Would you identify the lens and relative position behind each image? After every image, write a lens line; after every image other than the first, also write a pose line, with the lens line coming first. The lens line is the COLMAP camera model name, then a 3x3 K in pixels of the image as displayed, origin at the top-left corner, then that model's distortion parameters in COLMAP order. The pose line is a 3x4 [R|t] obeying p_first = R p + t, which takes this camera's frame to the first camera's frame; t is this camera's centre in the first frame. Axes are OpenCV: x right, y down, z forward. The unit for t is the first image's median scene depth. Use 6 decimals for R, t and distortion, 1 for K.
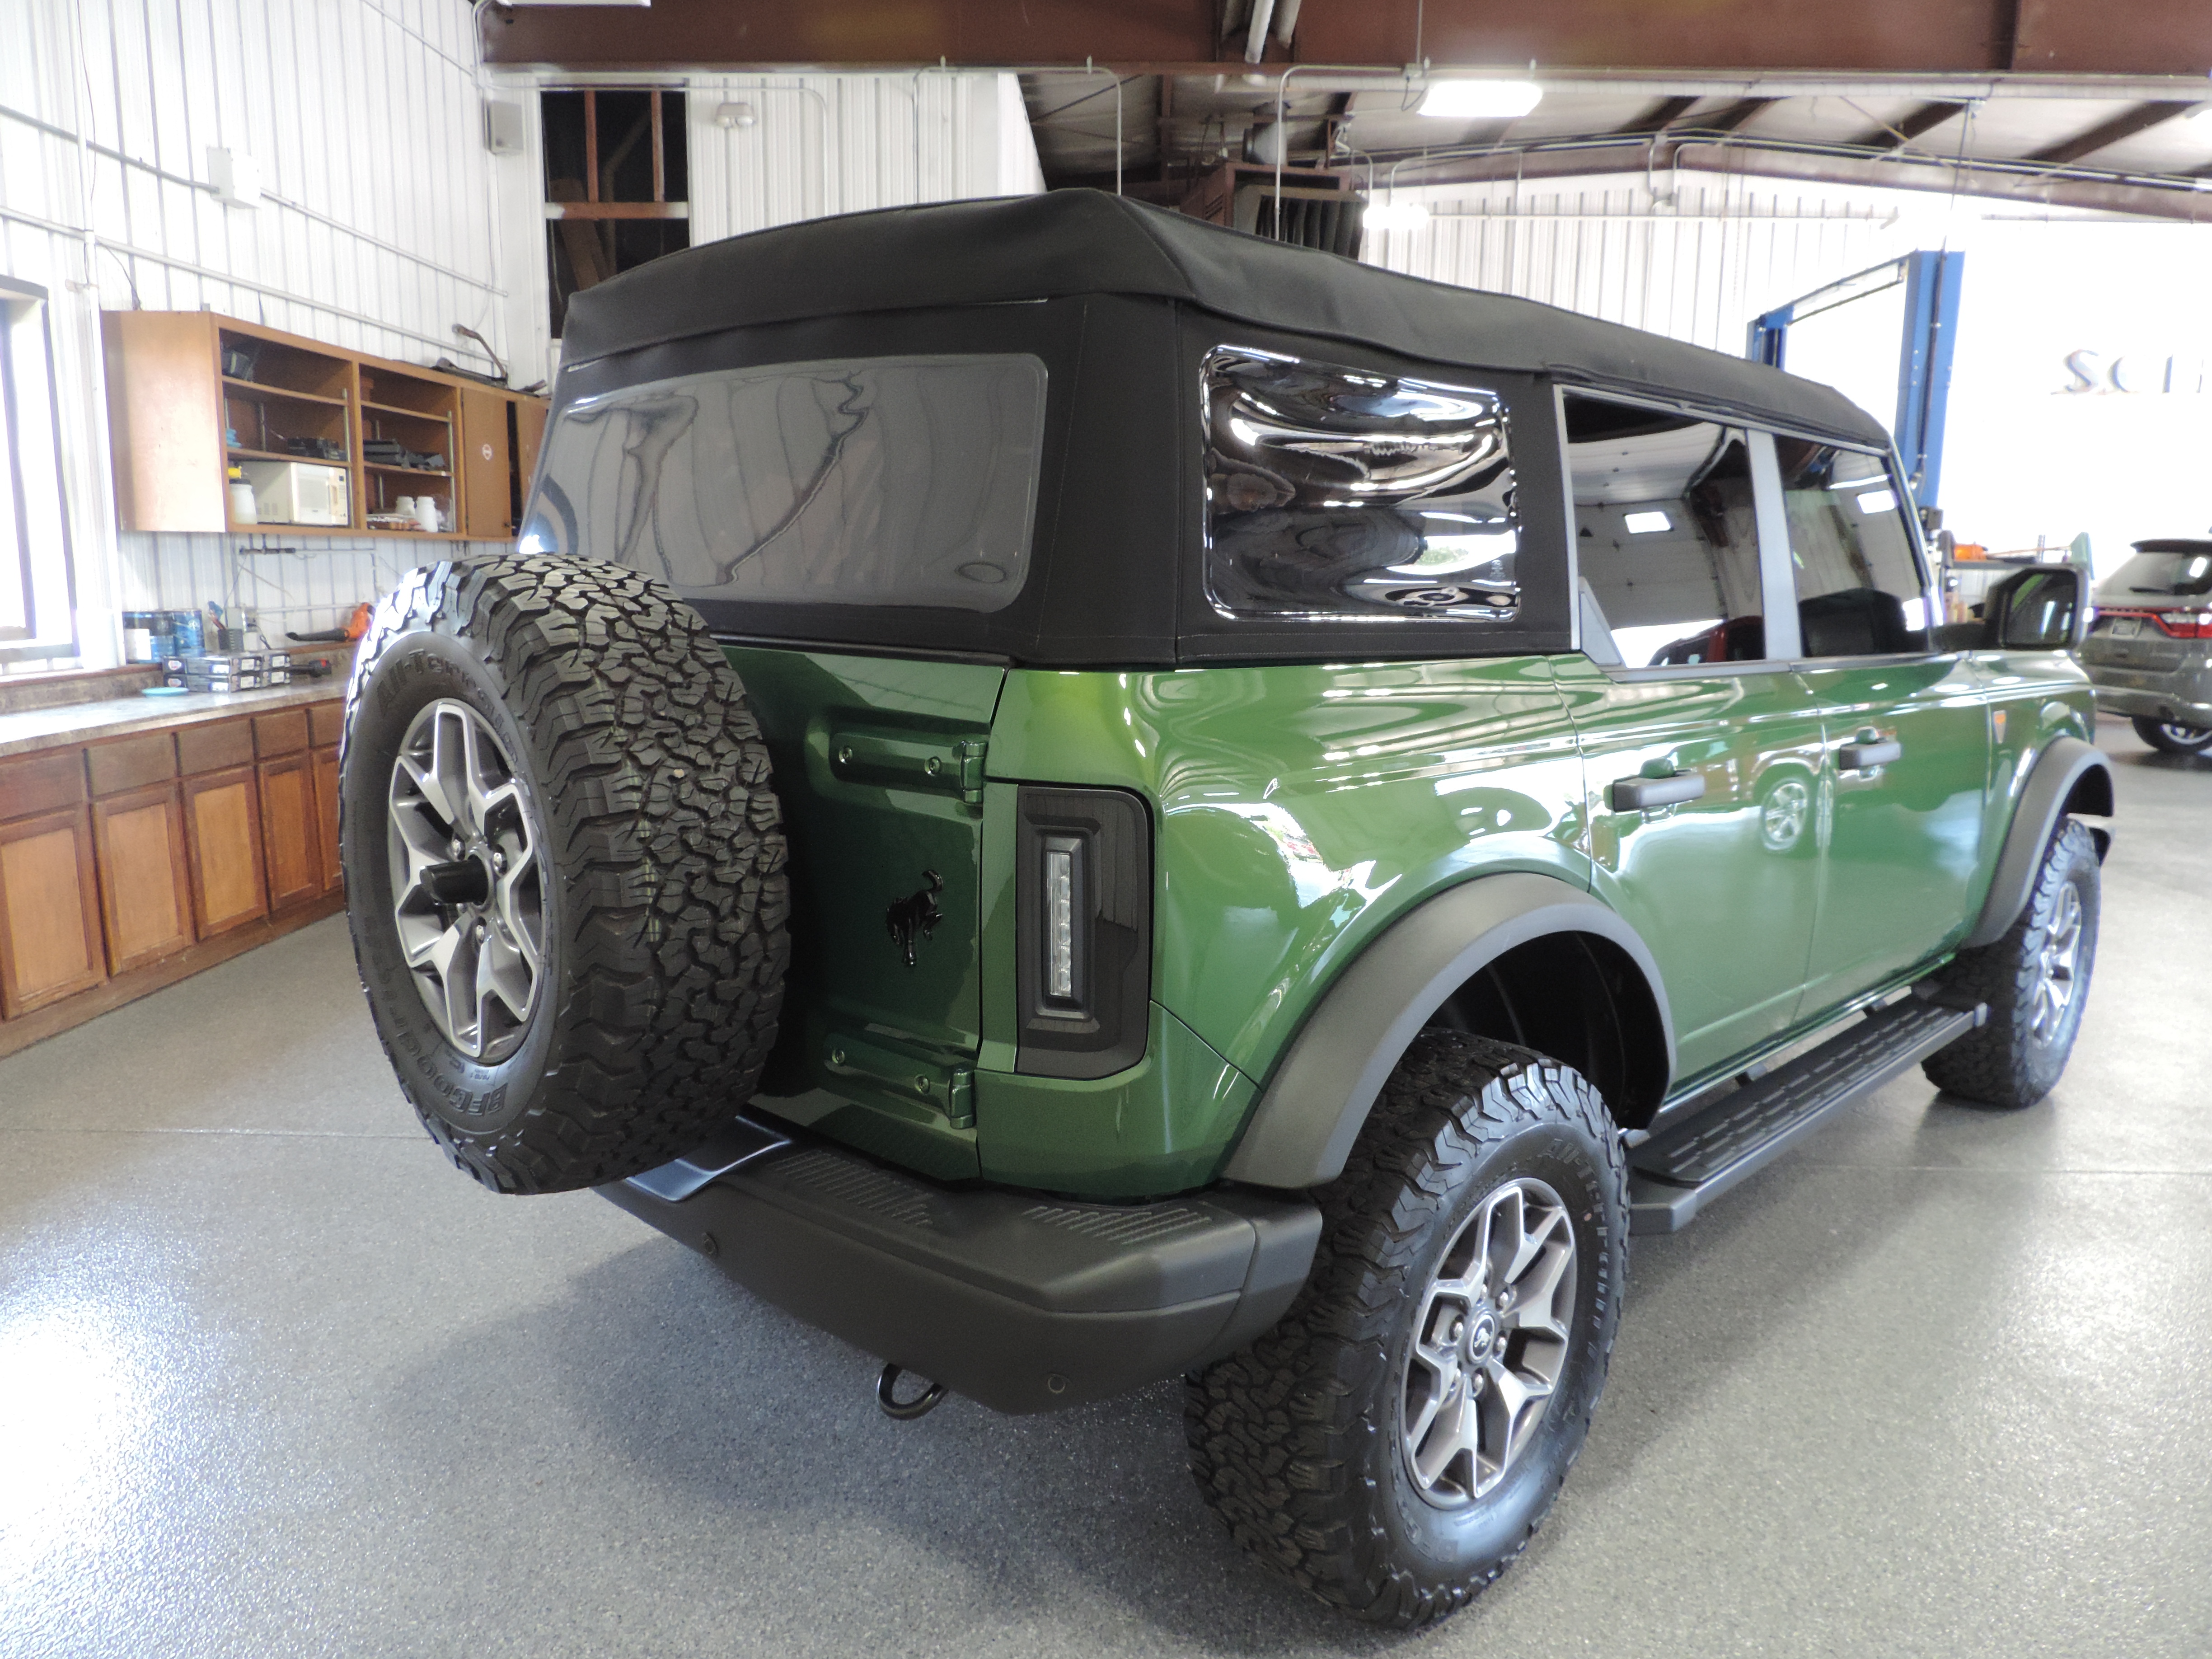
lens RADIAL K [[1576.6, 0, 1108.7], [0, 1576.6, 835.0], [0, 0, 1]] dist [-0.020439, 0.001859]
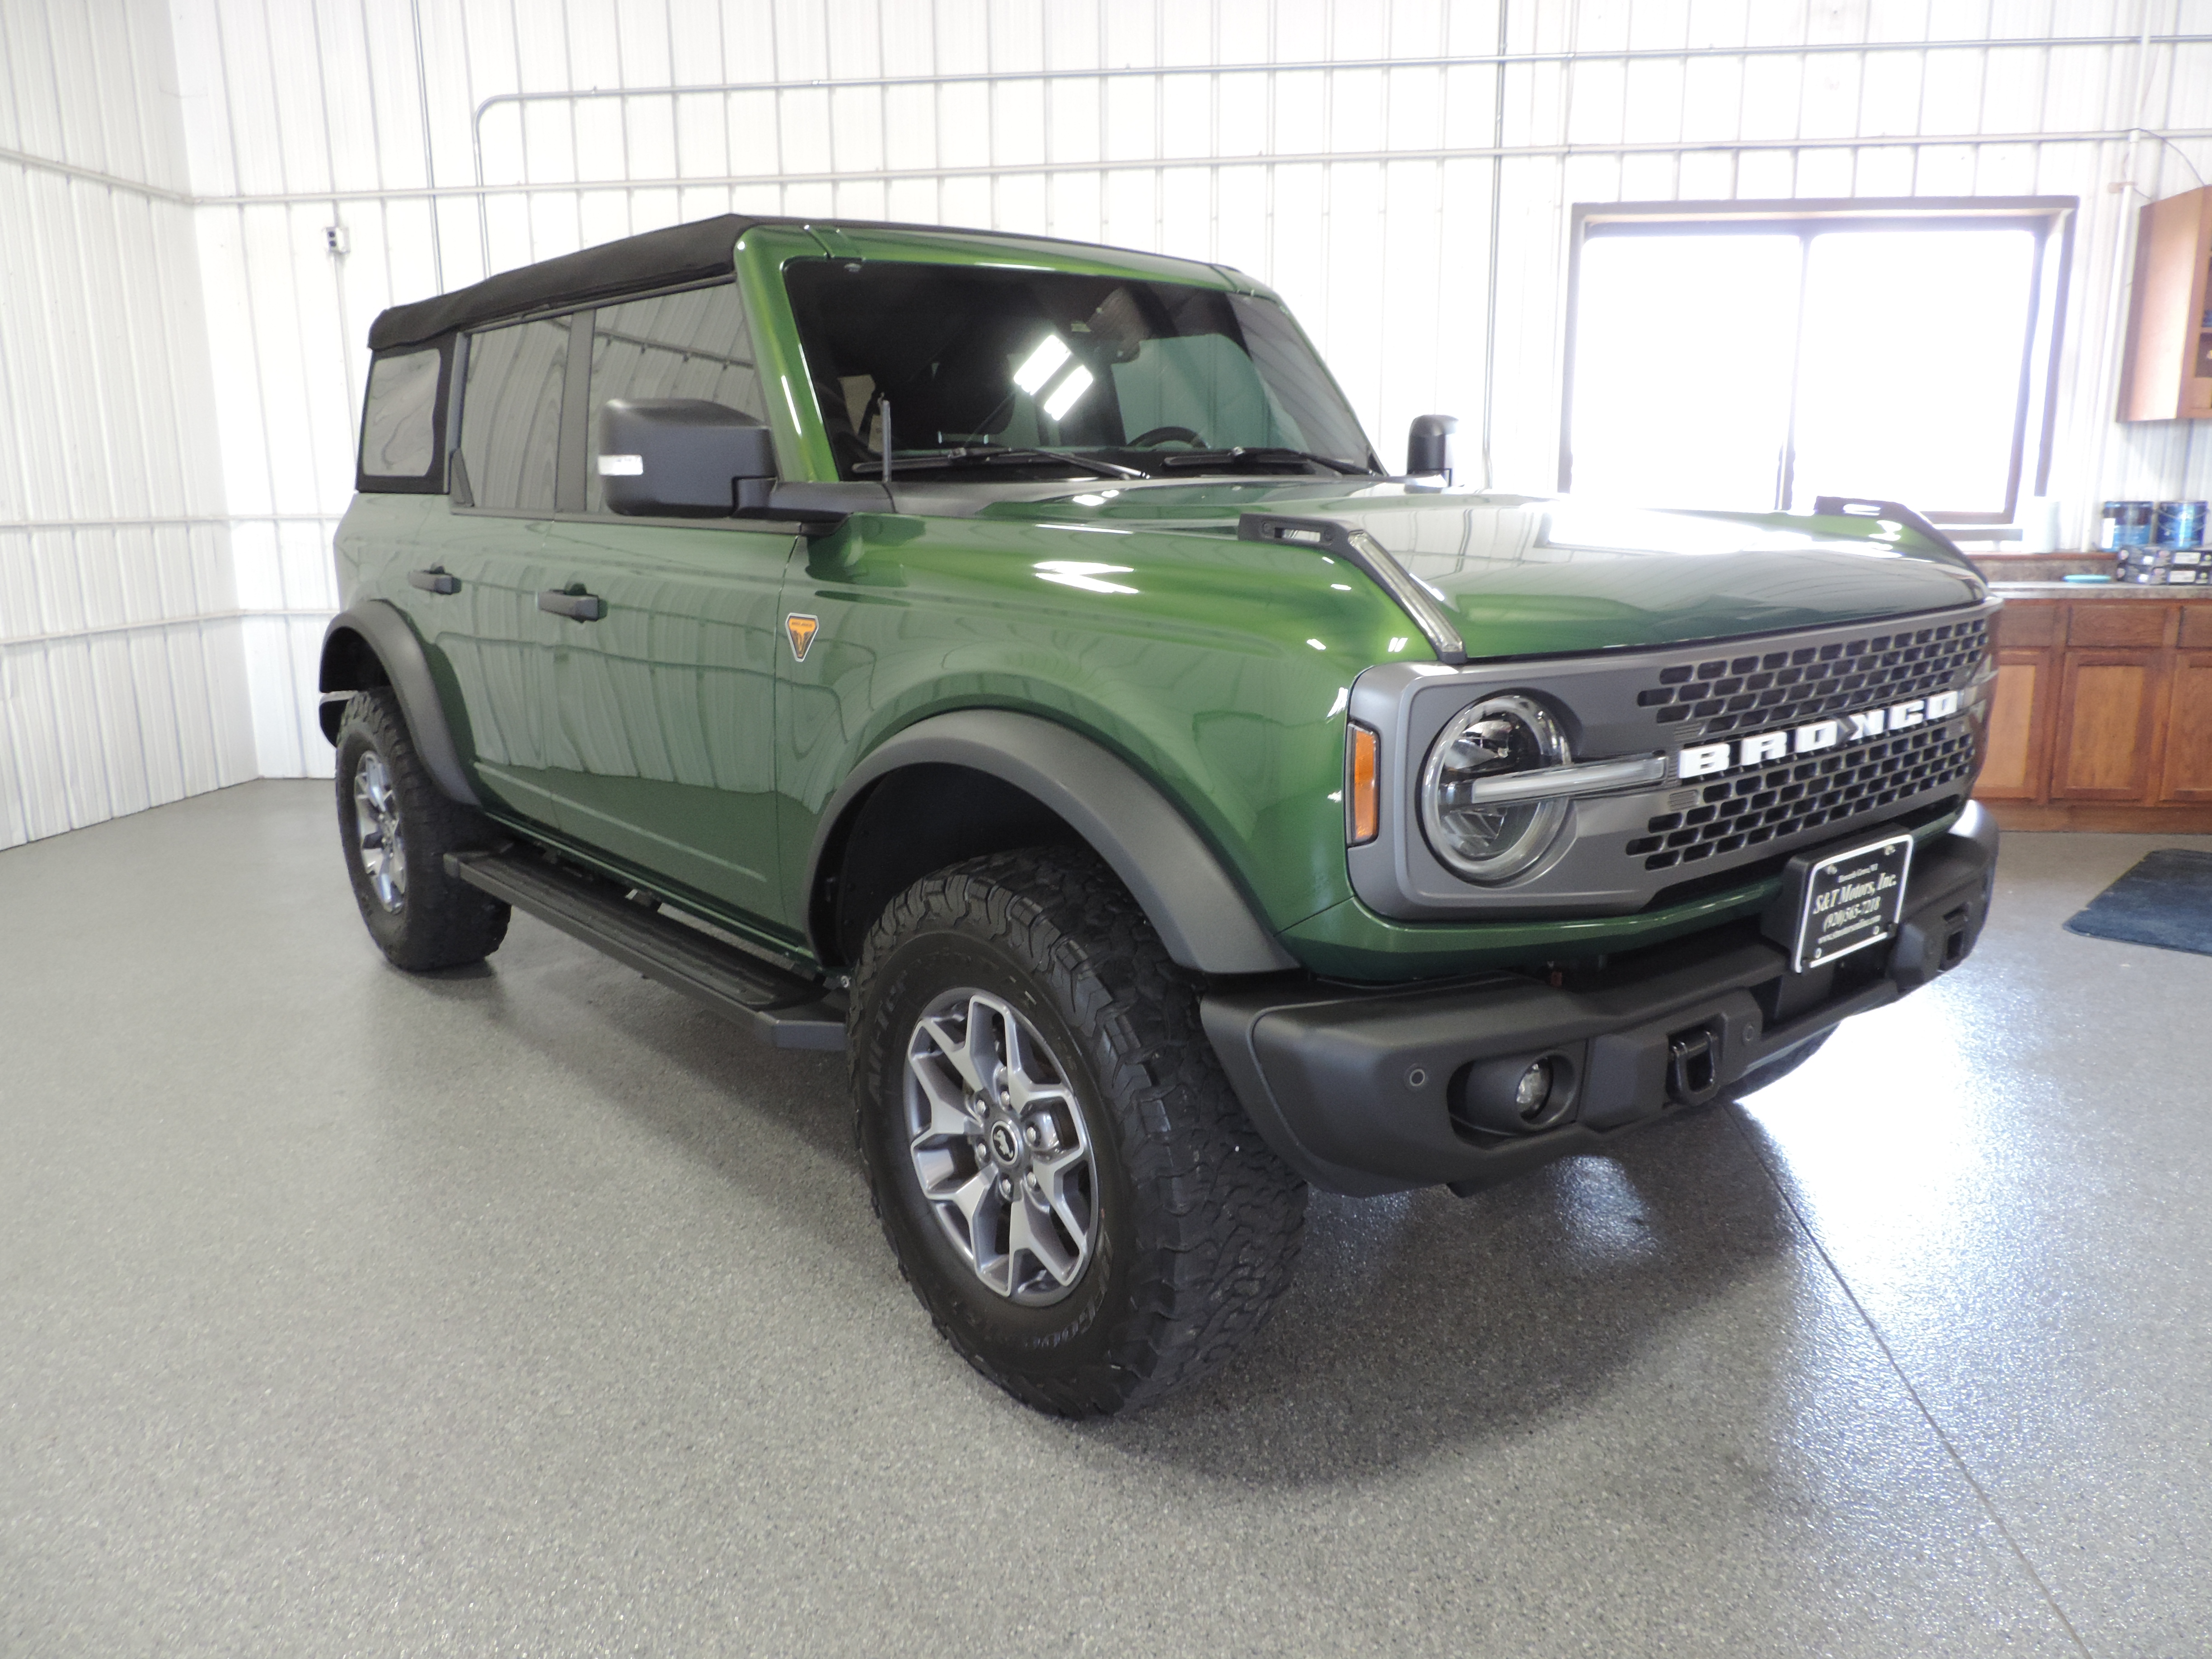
lens RADIAL K [[1576.6, 0, 1107.1], [0, 1576.6, 830.6], [0, 0, 1]] dist [-0.020439, 0.001859]
pose [[-0.102427, 0.202108, -0.973992, 0.426394], [-0.160833, 0.962895, 0.216719, -0.043327], [0.981652, 0.178848, -0.066121, 0.392554]]
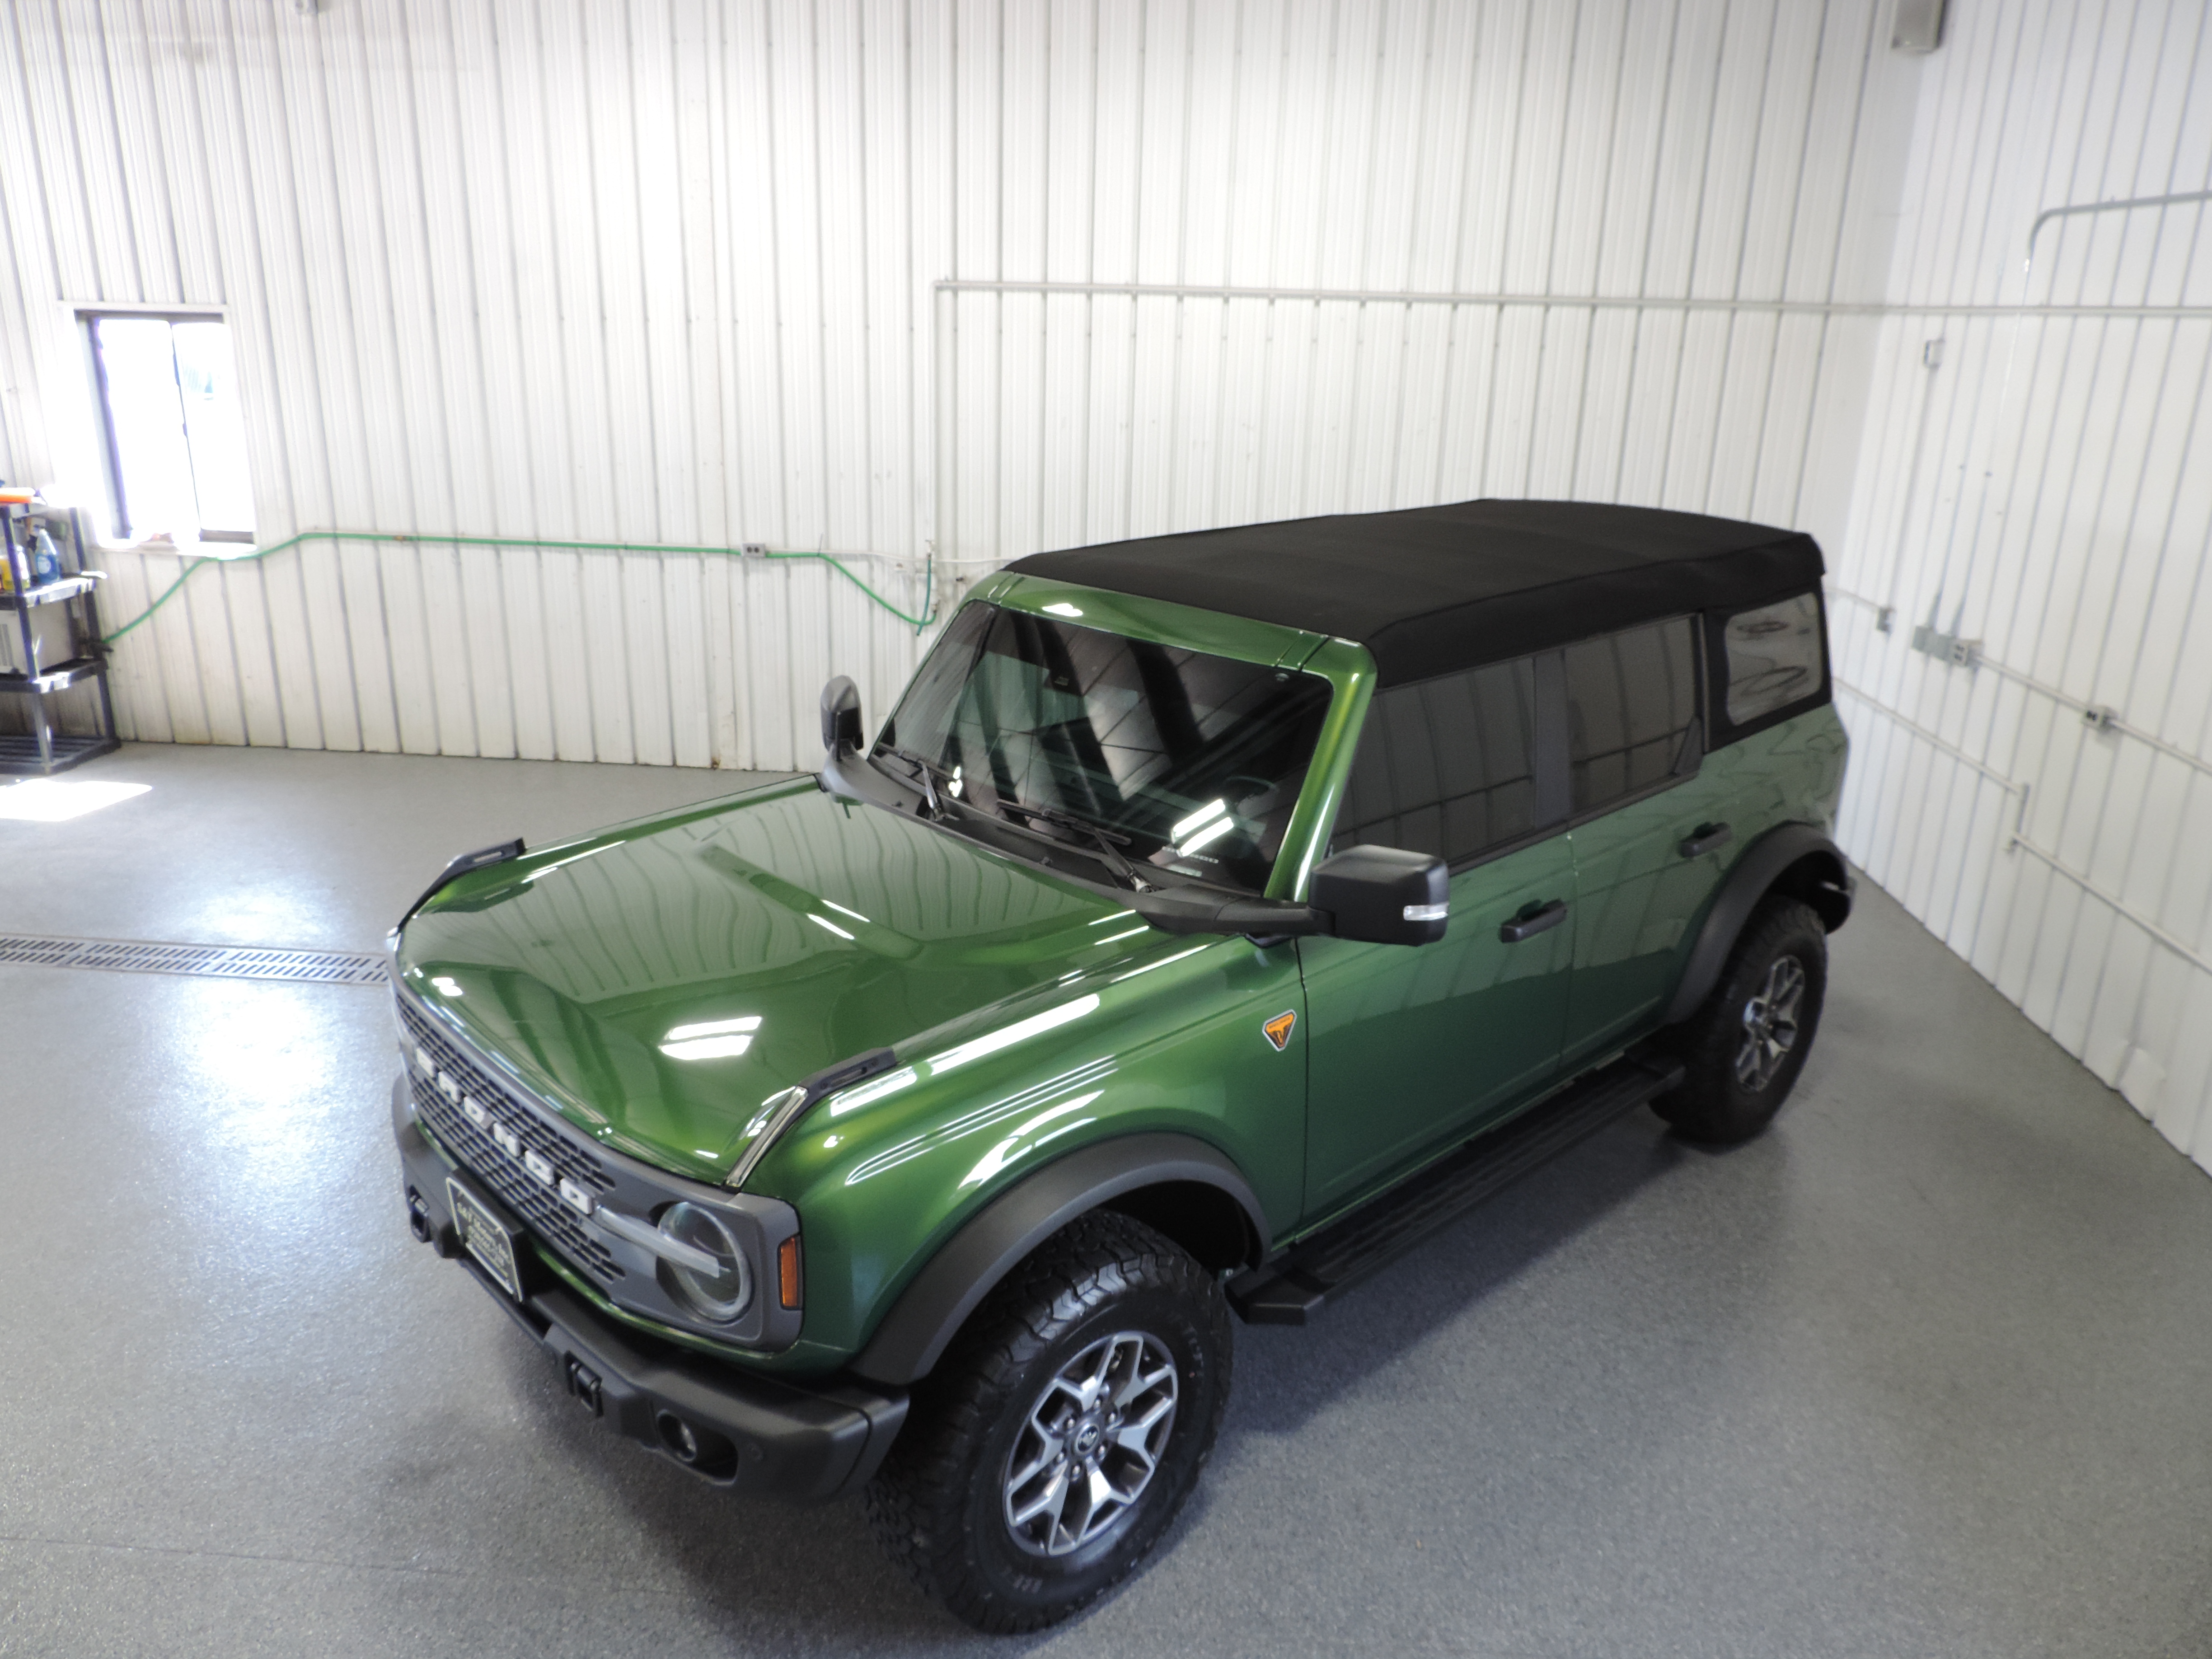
lens RADIAL K [[1576.6, 0, 1111.9], [0, 1576.6, 819.6], [0, 0, 1]] dist [-0.020439, 0.001859]
pose [[-0.998234, -0.049710, 0.032531, -0.081261], [-0.028700, 0.882962, 0.468567, -0.305214], [-0.052016, 0.466806, -0.882829, 0.852183]]
